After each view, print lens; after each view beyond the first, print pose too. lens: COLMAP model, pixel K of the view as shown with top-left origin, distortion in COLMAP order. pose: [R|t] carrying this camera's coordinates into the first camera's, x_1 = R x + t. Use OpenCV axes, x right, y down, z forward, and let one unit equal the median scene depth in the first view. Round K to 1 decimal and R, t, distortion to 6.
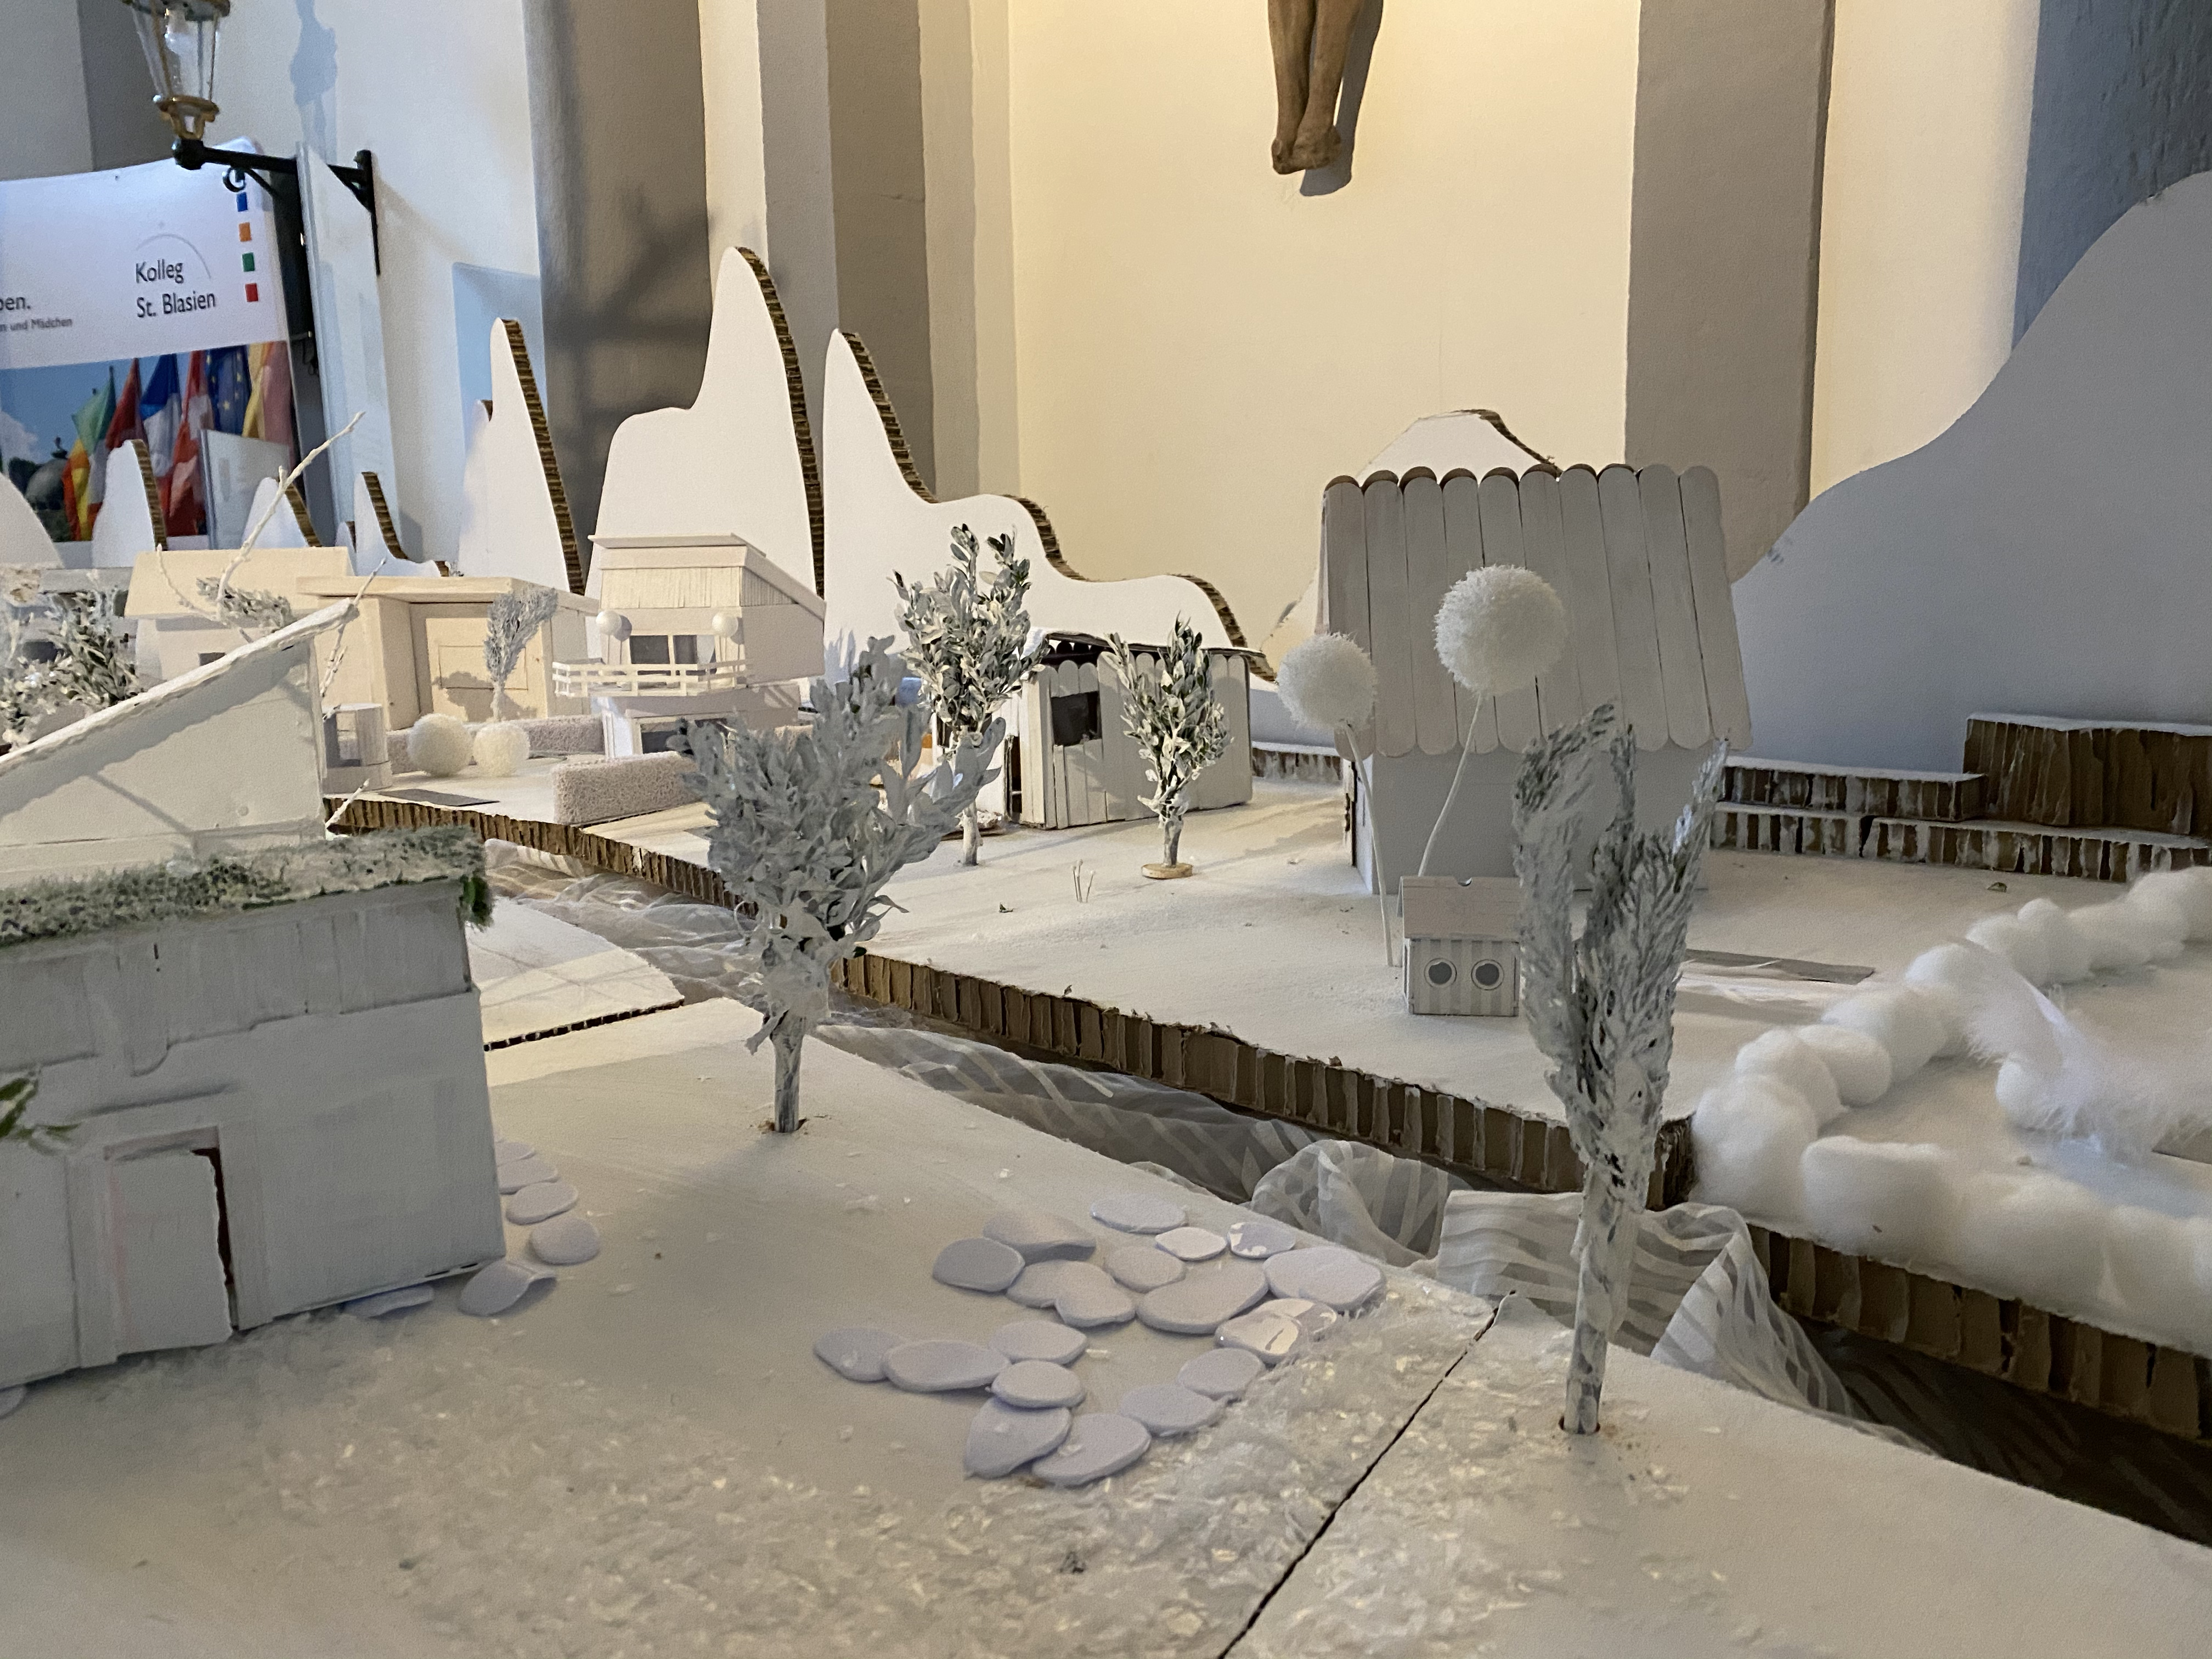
lens RADIAL K [[1609.7, 0, 1040.7], [0, 1609.7, 747.0], [0, 0, 1]] dist [0.090915, -0.138119]
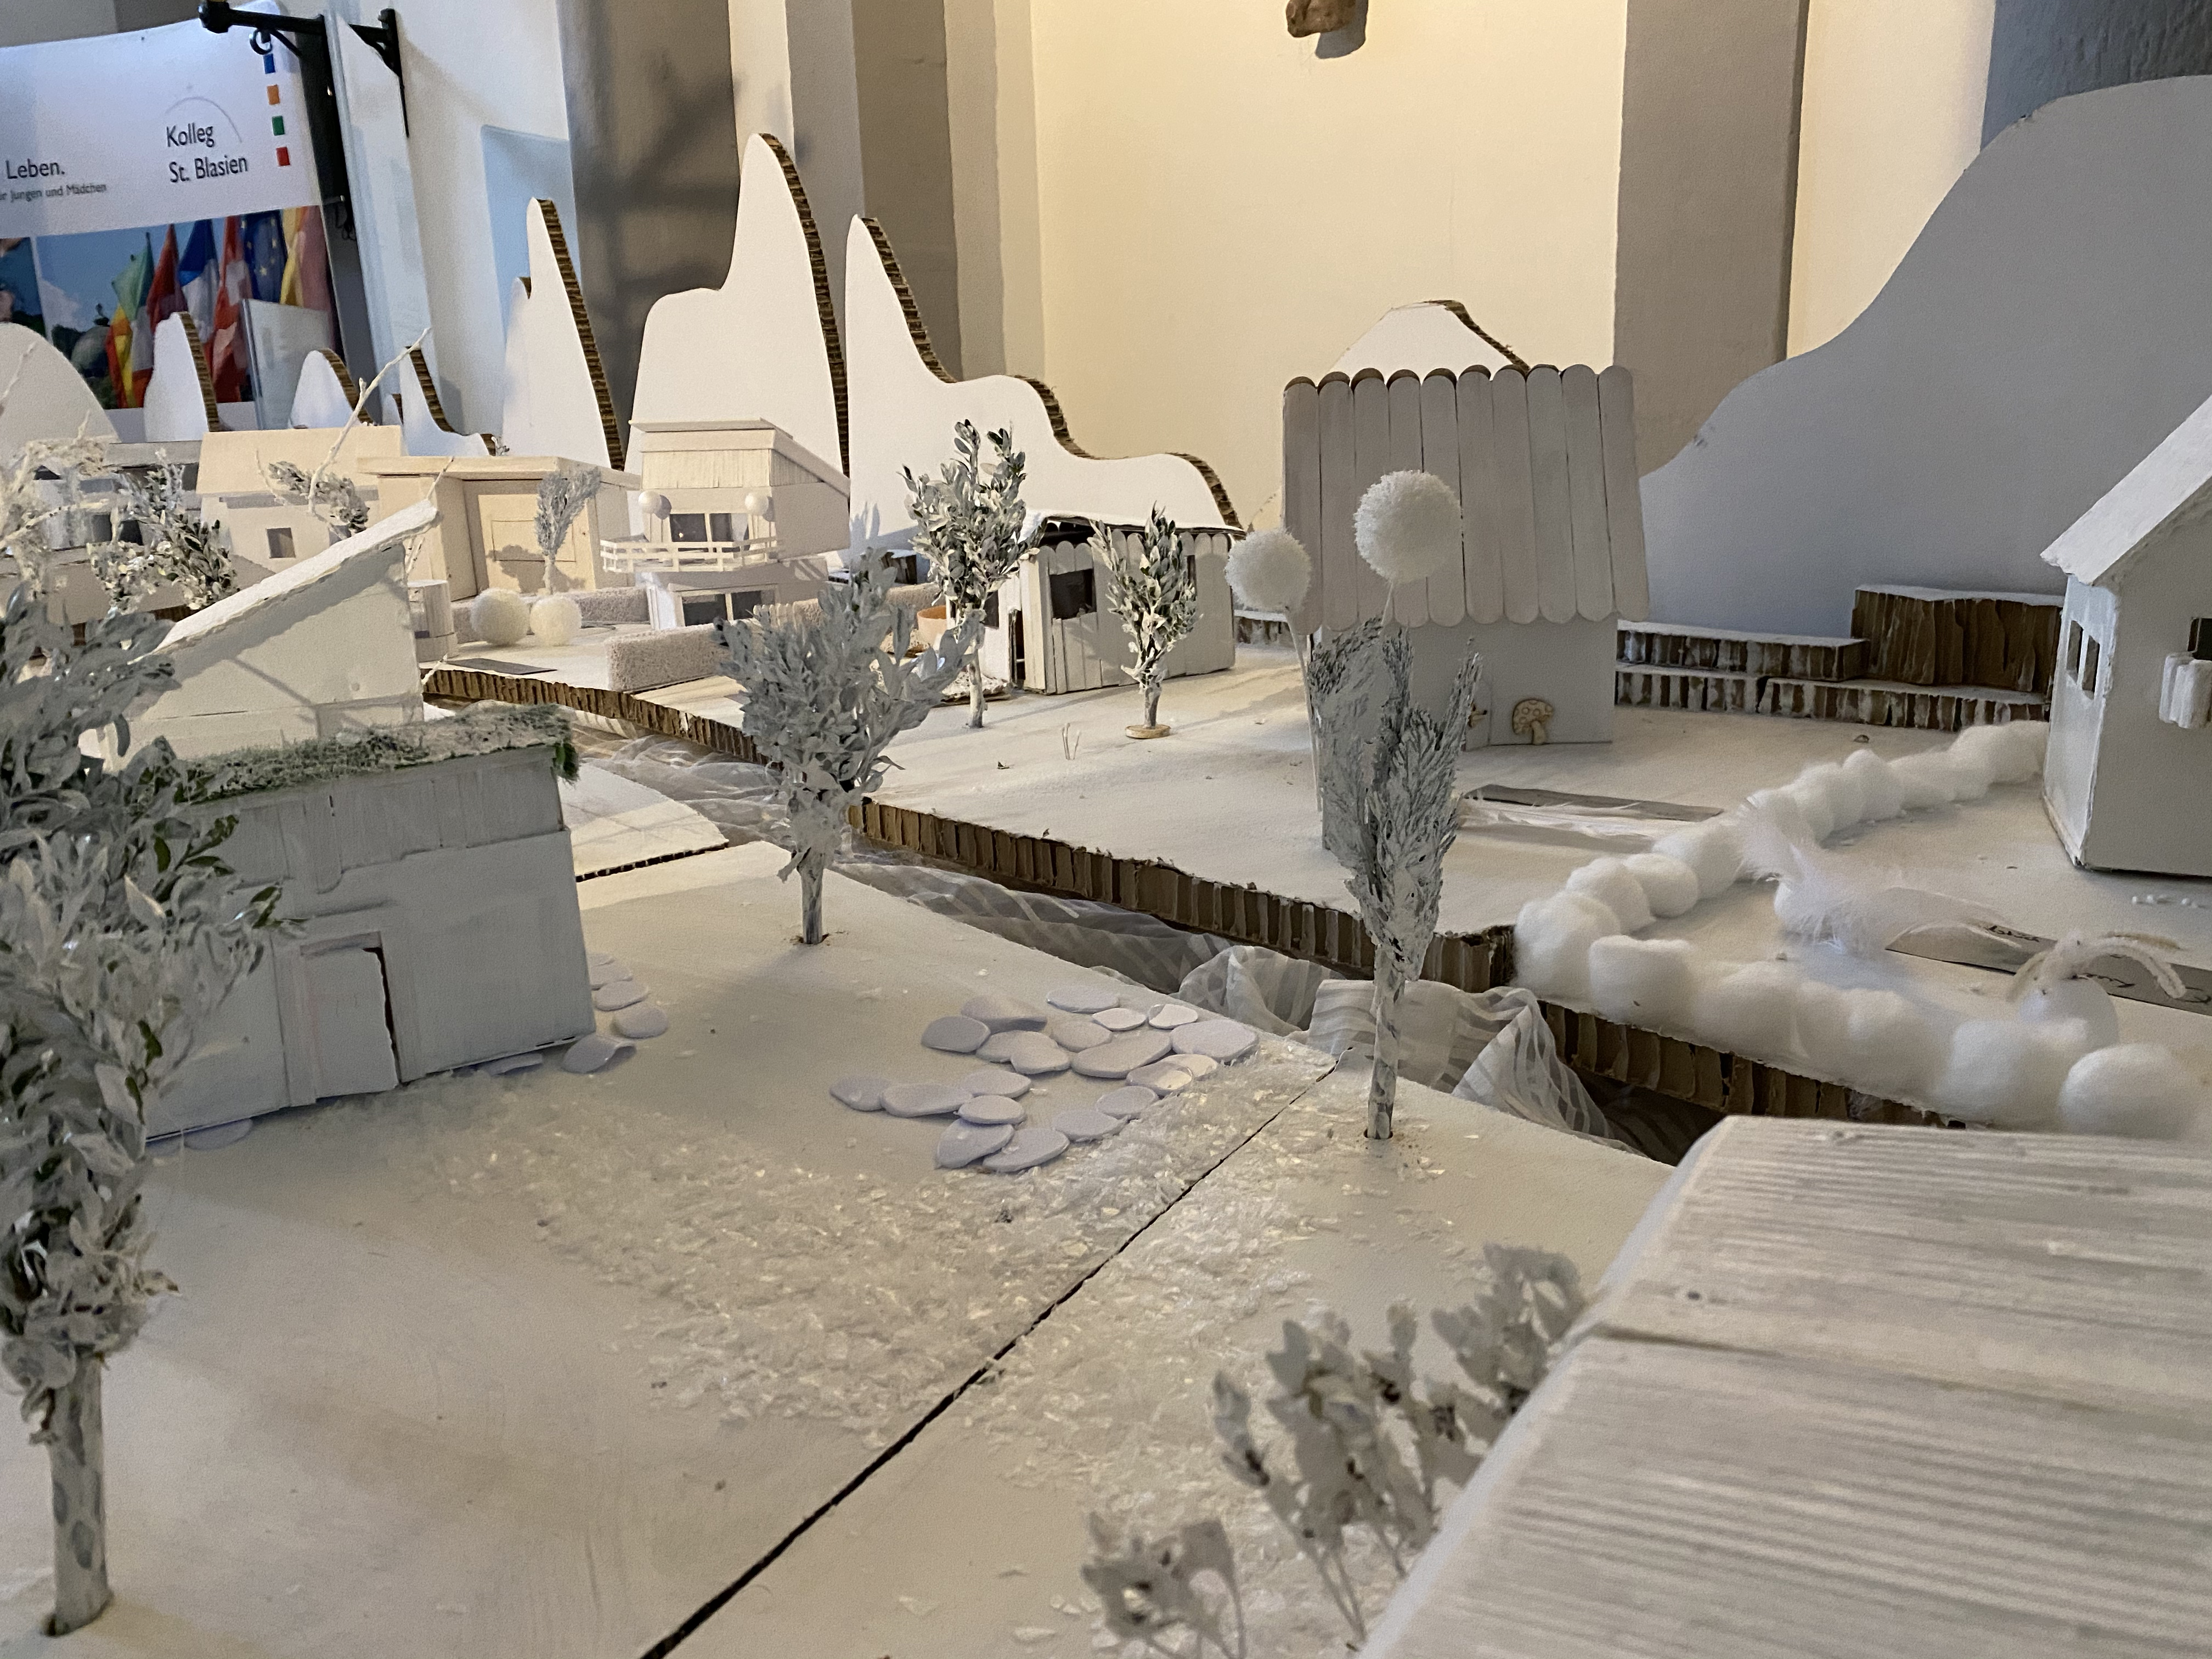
lens RADIAL K [[1609.7, 0, 1040.7], [0, 1609.7, 747.0], [0, 0, 1]] dist [0.090915, -0.138119]
pose [[0.999662, -0.007123, -0.024990, 0.041899], [0.009329, 0.995963, 0.089277, -0.018752], [0.024253, -0.089480, 0.995693, -0.179866]]
